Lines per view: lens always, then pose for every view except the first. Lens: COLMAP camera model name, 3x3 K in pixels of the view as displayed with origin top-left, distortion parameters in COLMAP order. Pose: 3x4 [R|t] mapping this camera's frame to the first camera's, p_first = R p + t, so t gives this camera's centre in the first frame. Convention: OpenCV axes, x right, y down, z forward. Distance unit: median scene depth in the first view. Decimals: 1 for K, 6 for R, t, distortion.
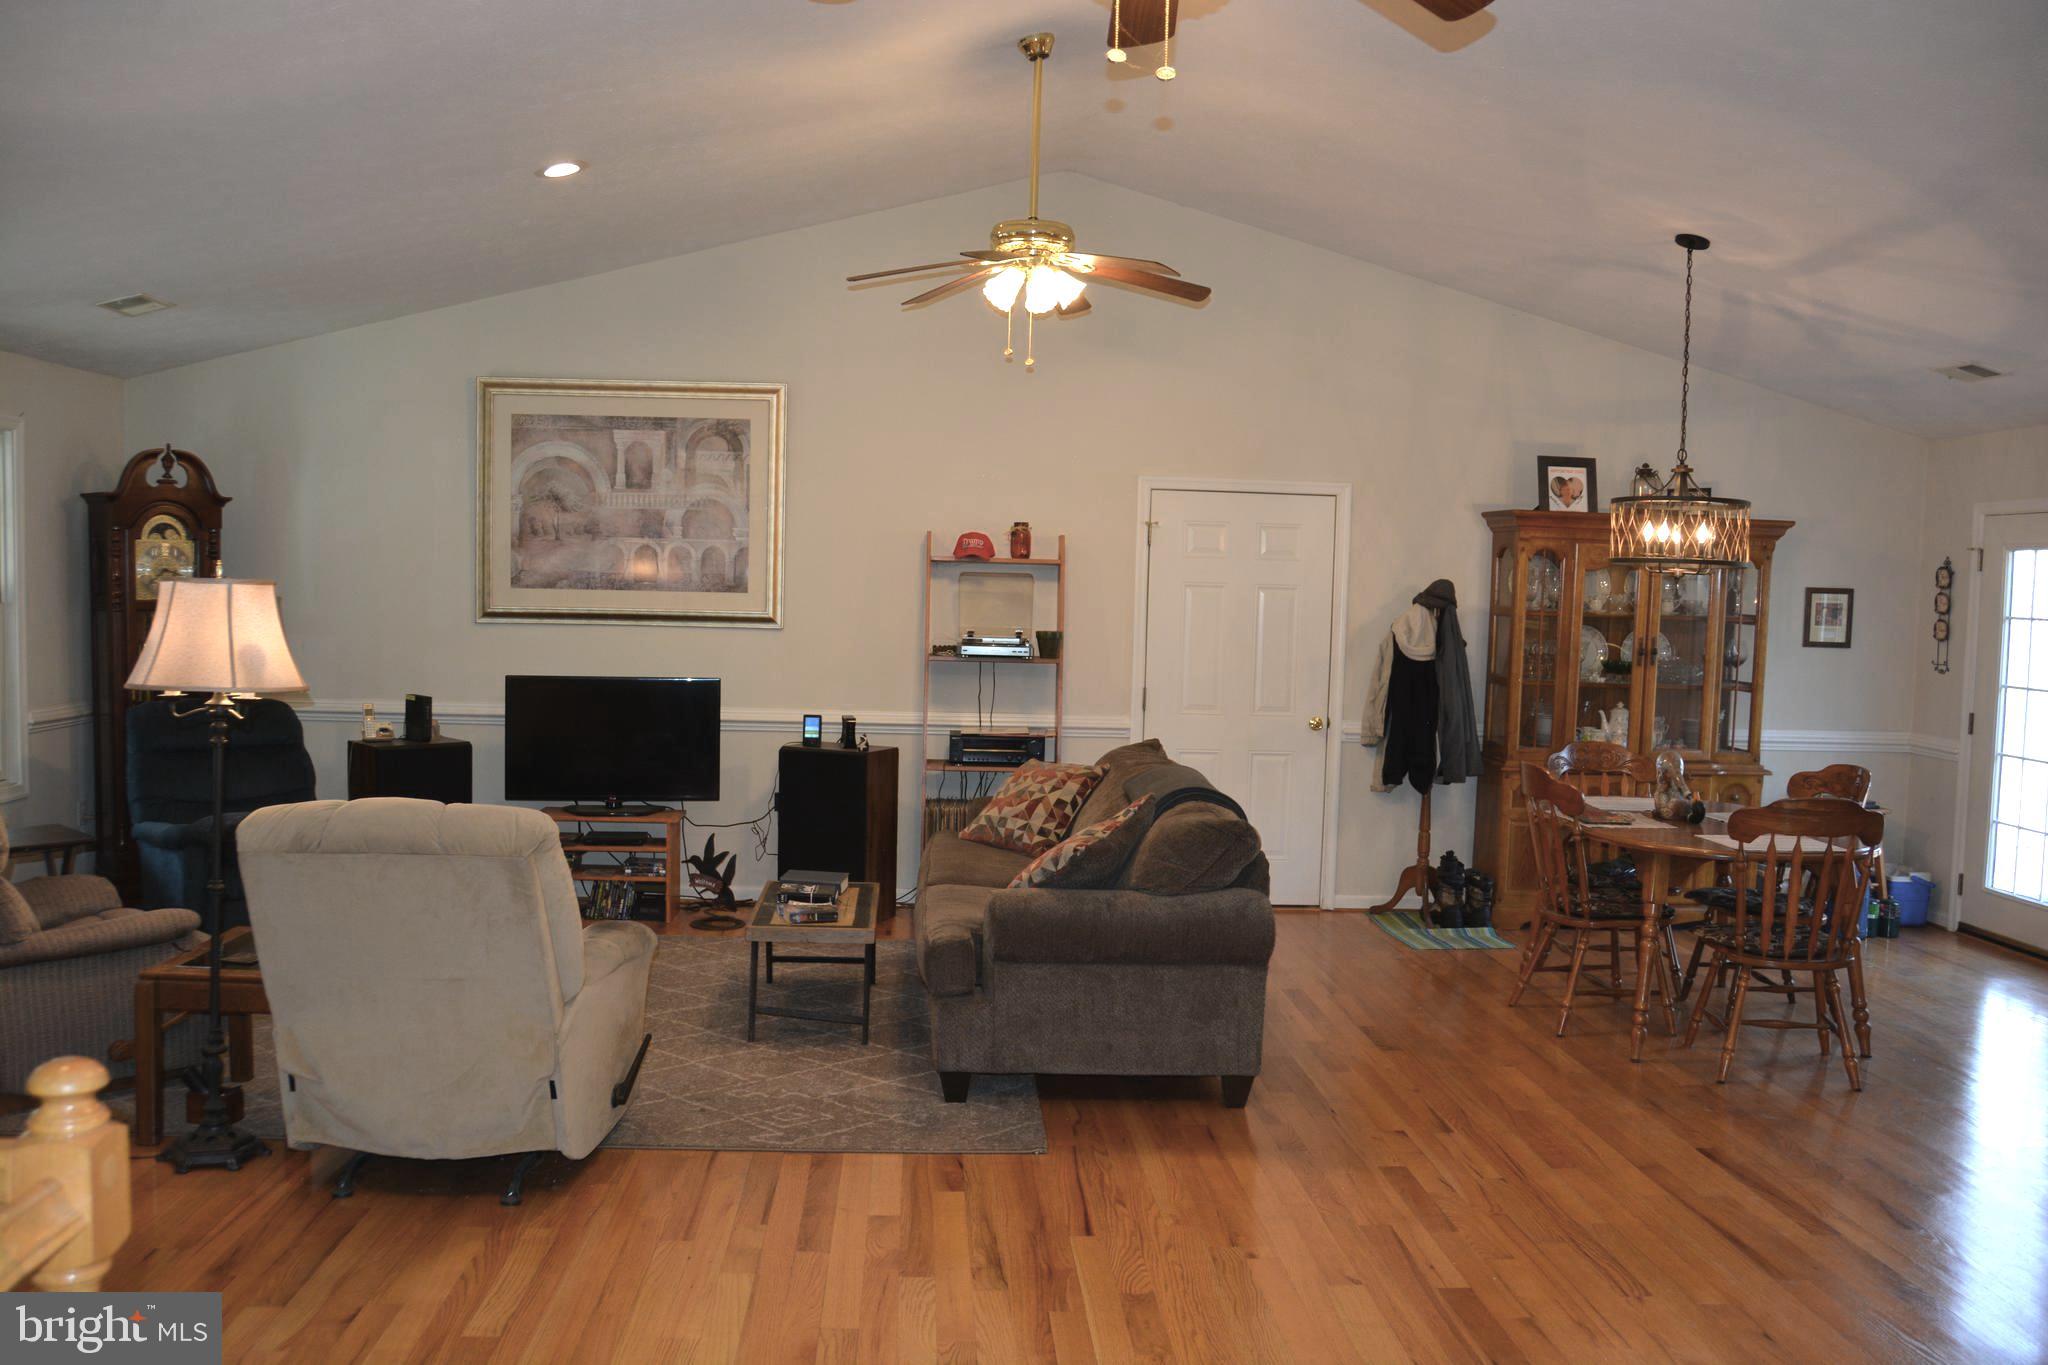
lens RADIAL K [[1687.8, 0, 1025.6], [0, 1687.8, 694.3], [0, 0, 1]] dist [-0.145444, 0.138163]
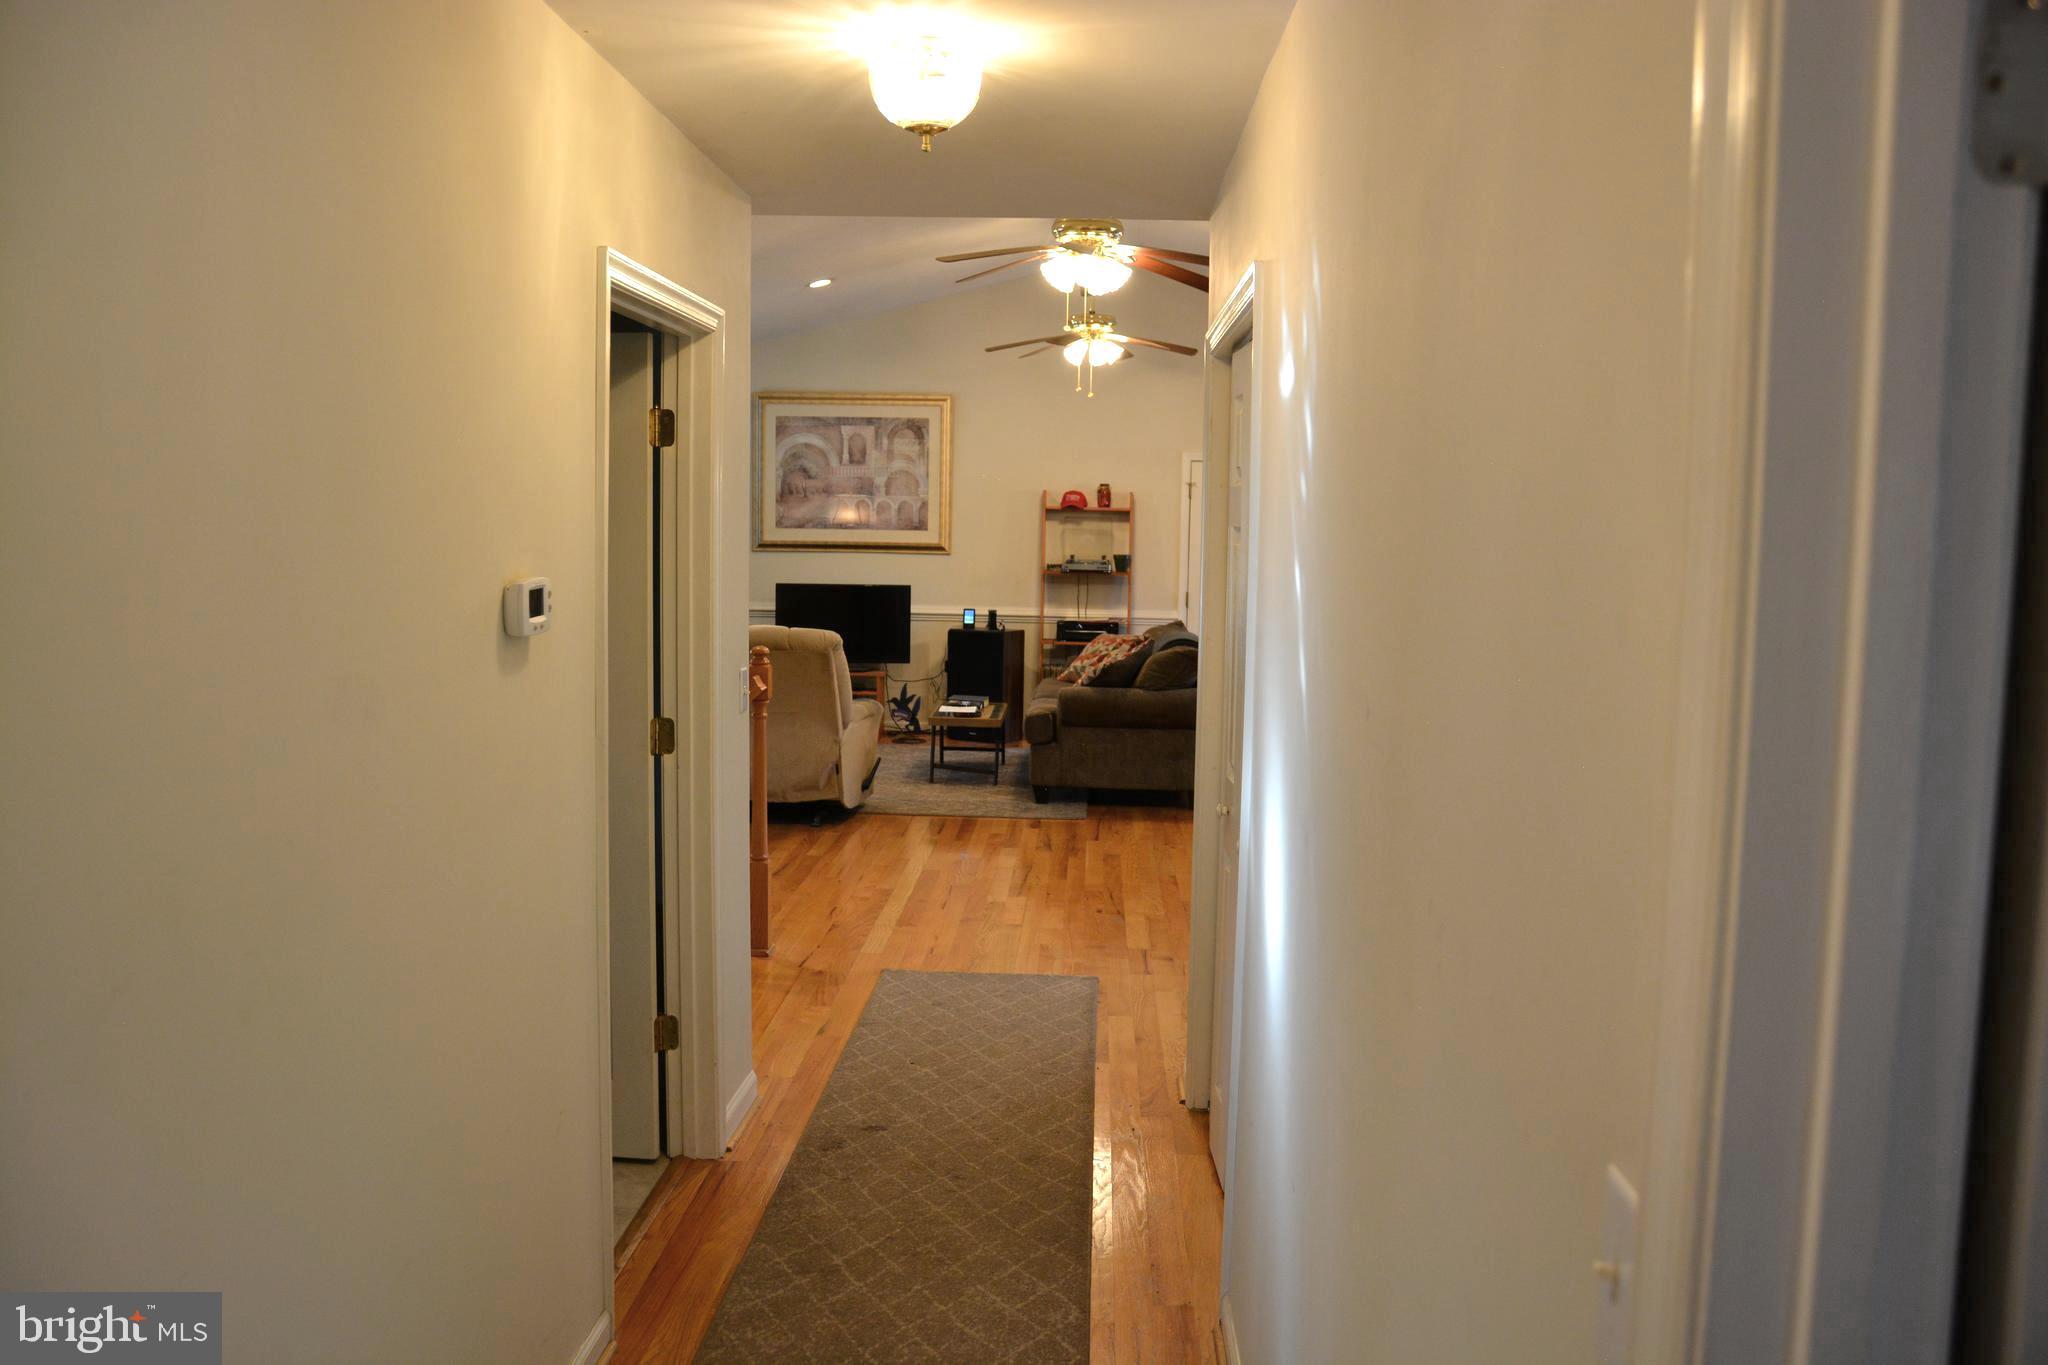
lens RADIAL K [[1707.3, 0, 1020.2], [0, 1707.3, 693.5], [0, 0, 1]] dist [-0.142925, 0.155447]
pose [[0.994614, 0.004357, -0.103552, 0.099479], [-0.001127, 0.999512, 0.031230, 0.048538], [0.103638, -0.030945, 0.994134, -0.670670]]
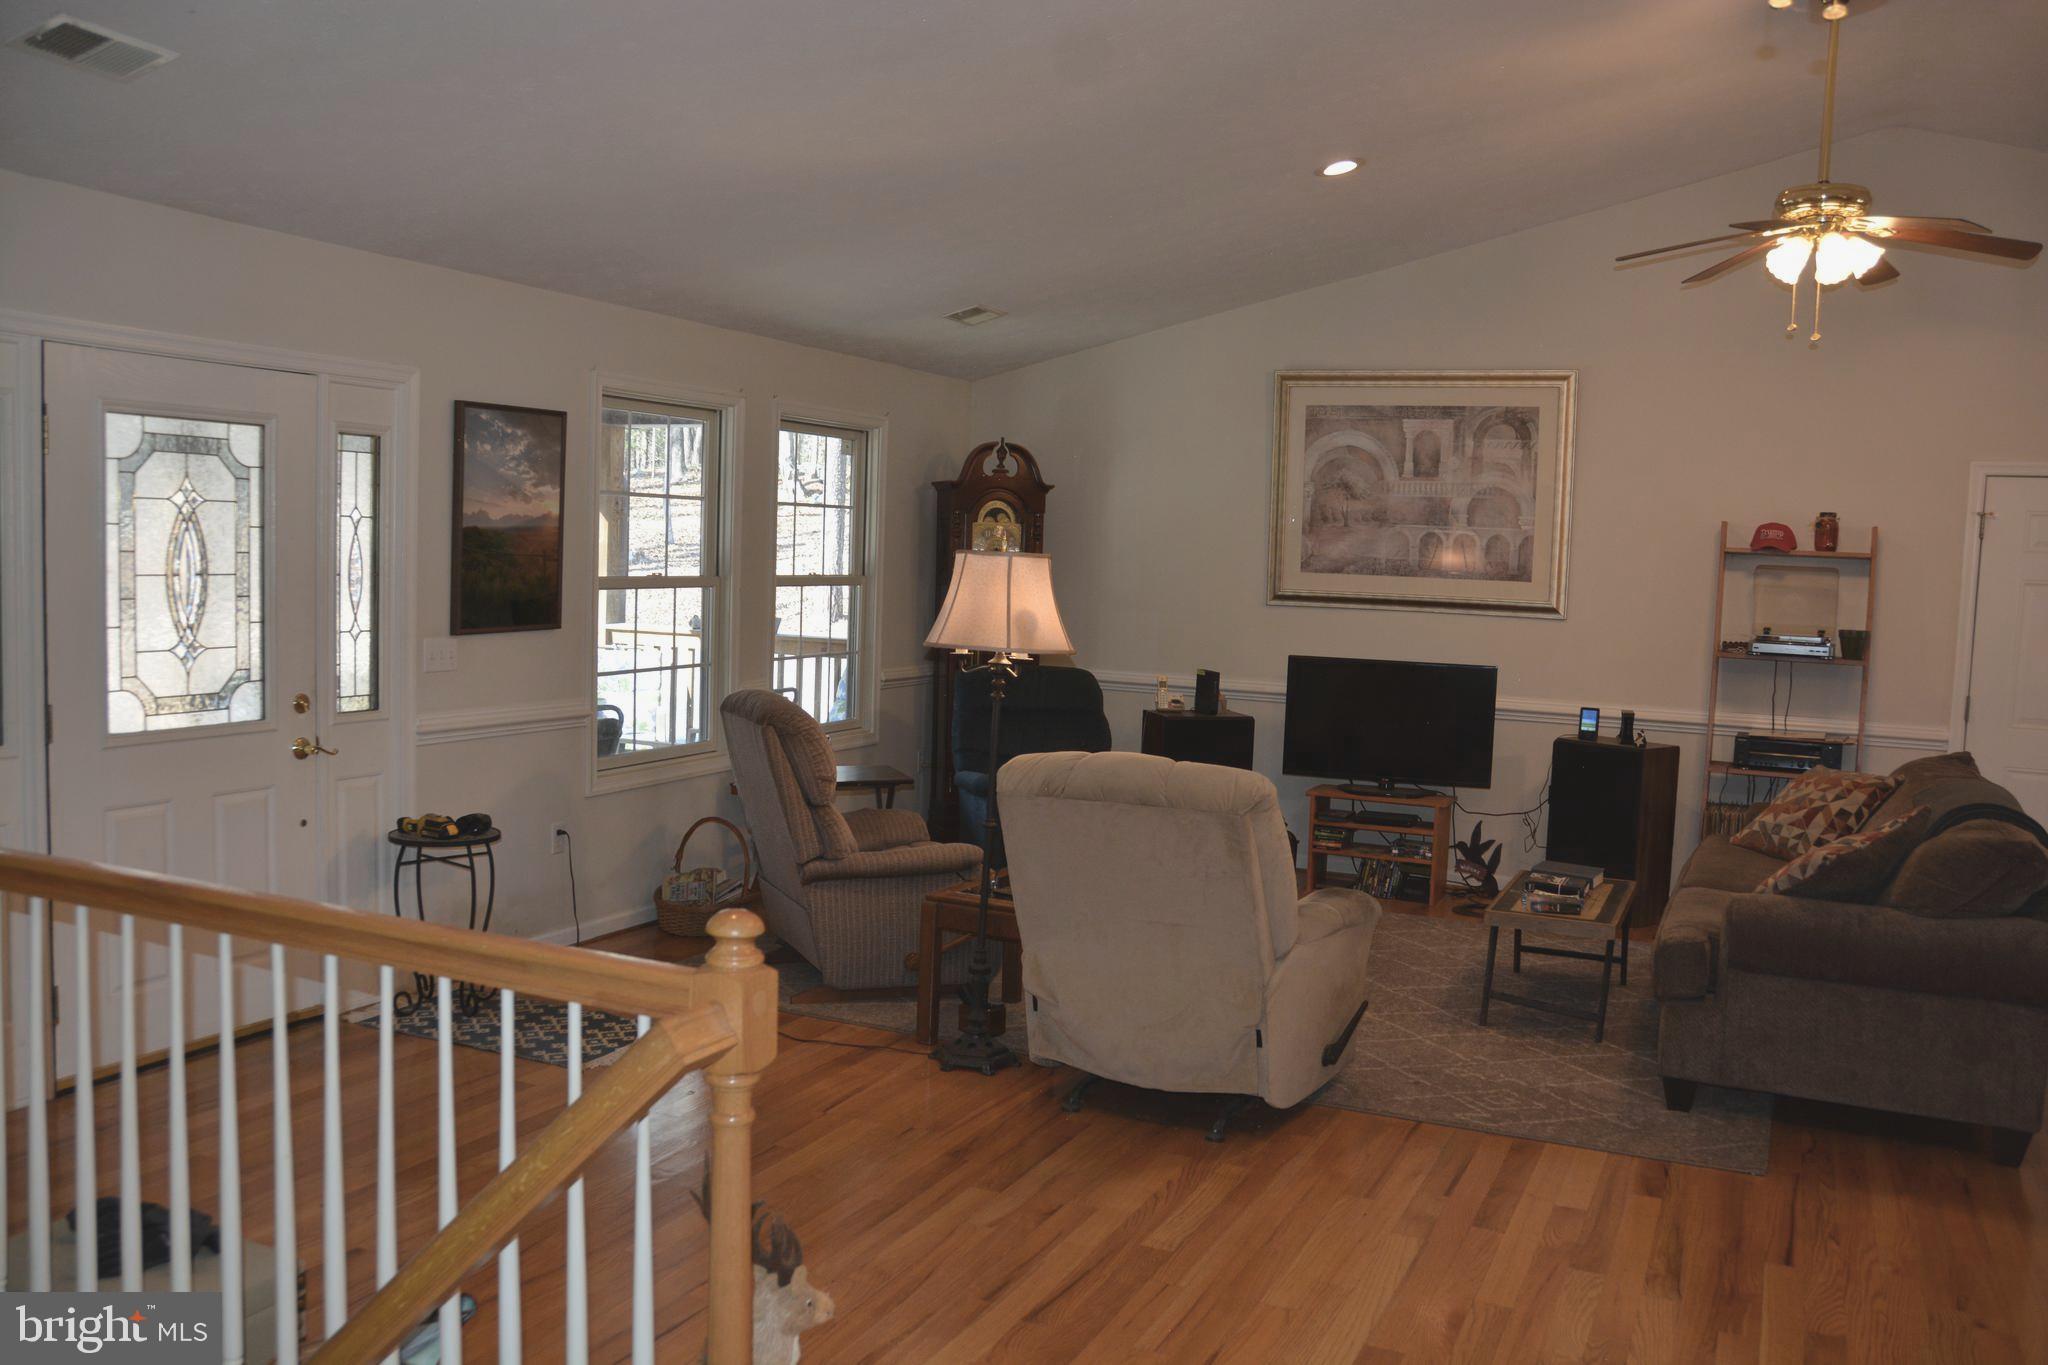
lens RADIAL K [[1687.8, 0, 1025.6], [0, 1687.8, 694.3], [0, 0, 1]] dist [-0.145444, 0.138163]
pose [[0.879735, 0.046612, -0.473173, 0.049268], [-0.045437, 0.998870, 0.013922, 0.006905], [0.473288, 0.009252, 0.880859, -0.008202]]
